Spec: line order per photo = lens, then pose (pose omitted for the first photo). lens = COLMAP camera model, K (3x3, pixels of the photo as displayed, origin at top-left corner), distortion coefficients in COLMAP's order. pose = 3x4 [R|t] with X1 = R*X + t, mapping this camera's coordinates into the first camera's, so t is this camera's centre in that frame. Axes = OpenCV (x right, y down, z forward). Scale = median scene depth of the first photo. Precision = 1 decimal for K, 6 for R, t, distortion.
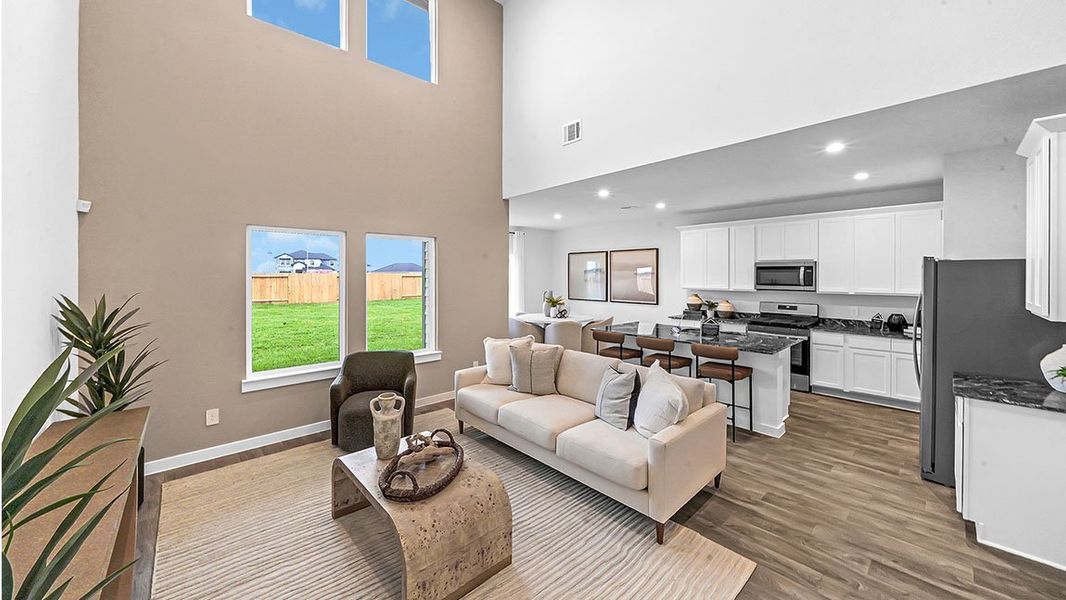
lens RADIAL K [[391.5, 0, 524.5], [0, 391.5, 281.5], [0, 0, 1]] dist [0.001060, 0.000054]
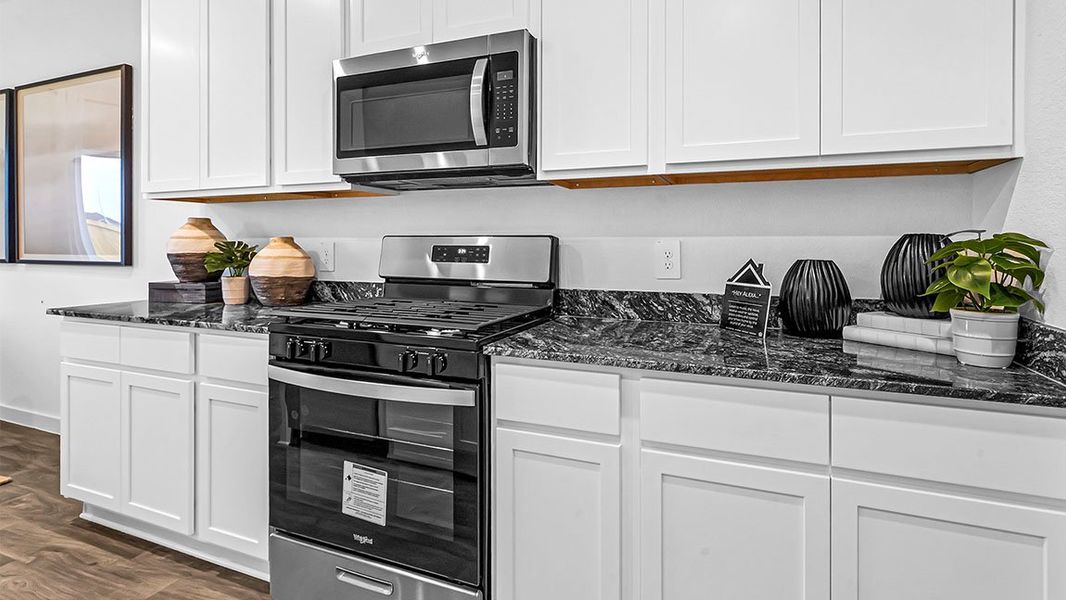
lens RADIAL K [[542.2, 0, 544.6], [0, 542.2, 243.1], [0, 0, 1]] dist [0.001978, 0.000401]
pose [[0.898656, 0.005861, 0.438614, 0.606524], [0.002544, 0.999824, -0.018572, 0.070936], [-0.438646, 0.017805, 0.898484, 0.709130]]
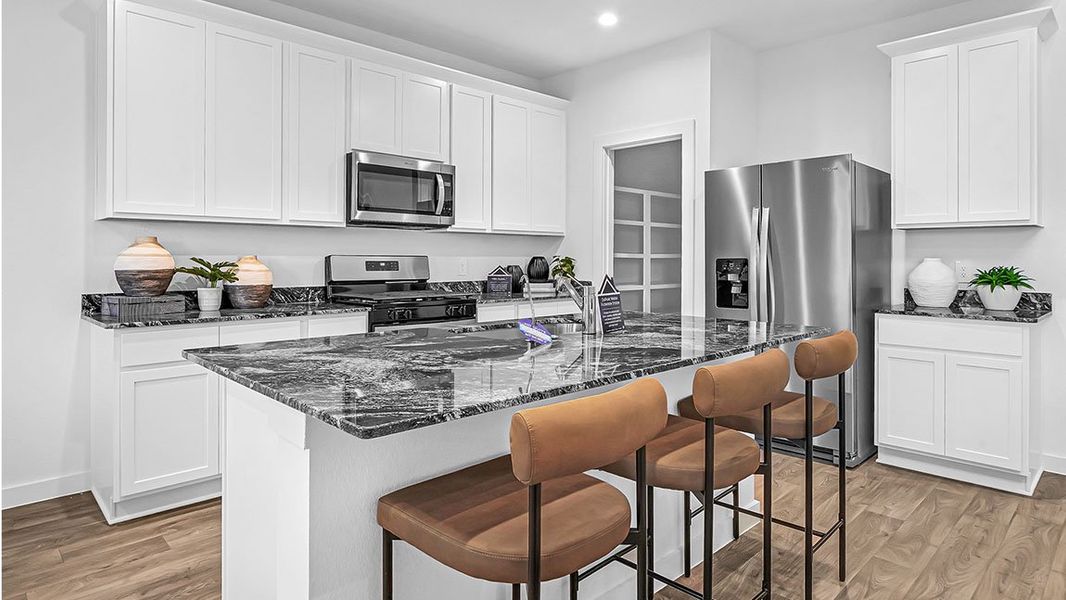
lens RADIAL K [[590.6, 0, 523.7], [0, 590.6, 258.6], [0, 0, 1]] dist [-0.000773, -0.000889]
pose [[-0.046957, 0.004819, 0.998885, -0.012782], [0.017878, 0.999832, -0.003983, 0.068351], [-0.998737, 0.017671, -0.047036, 0.930343]]
